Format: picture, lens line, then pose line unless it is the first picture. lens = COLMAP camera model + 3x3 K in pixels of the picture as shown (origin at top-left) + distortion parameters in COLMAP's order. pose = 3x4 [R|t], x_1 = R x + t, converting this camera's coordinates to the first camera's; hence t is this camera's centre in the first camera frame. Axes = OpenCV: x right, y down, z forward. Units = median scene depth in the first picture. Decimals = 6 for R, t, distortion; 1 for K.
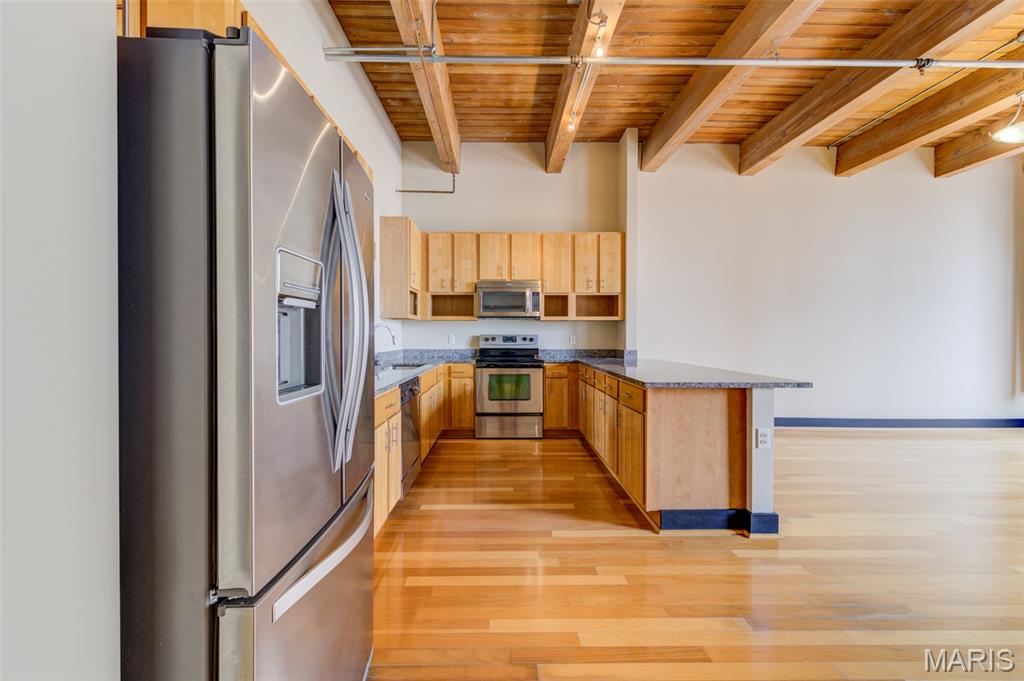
lens RADIAL K [[401.9, 0, 508.6], [0, 401.9, 335.9], [0, 0, 1]] dist [0.016507, -0.007612]
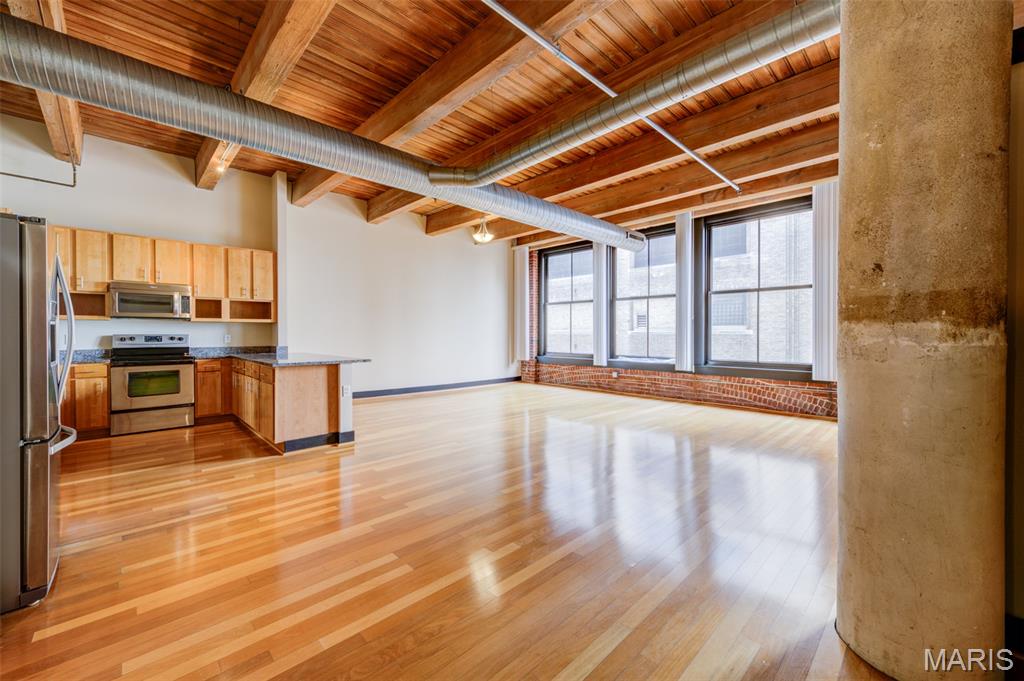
lens RADIAL K [[401.9, 0, 508.6], [0, 401.9, 335.9], [0, 0, 1]] dist [0.016507, -0.007612]
pose [[0.736948, -0.006079, 0.675922, -0.030731], [0.003570, 0.999981, 0.005102, -0.001233], [-0.675940, -0.001346, 0.736955, -0.422356]]
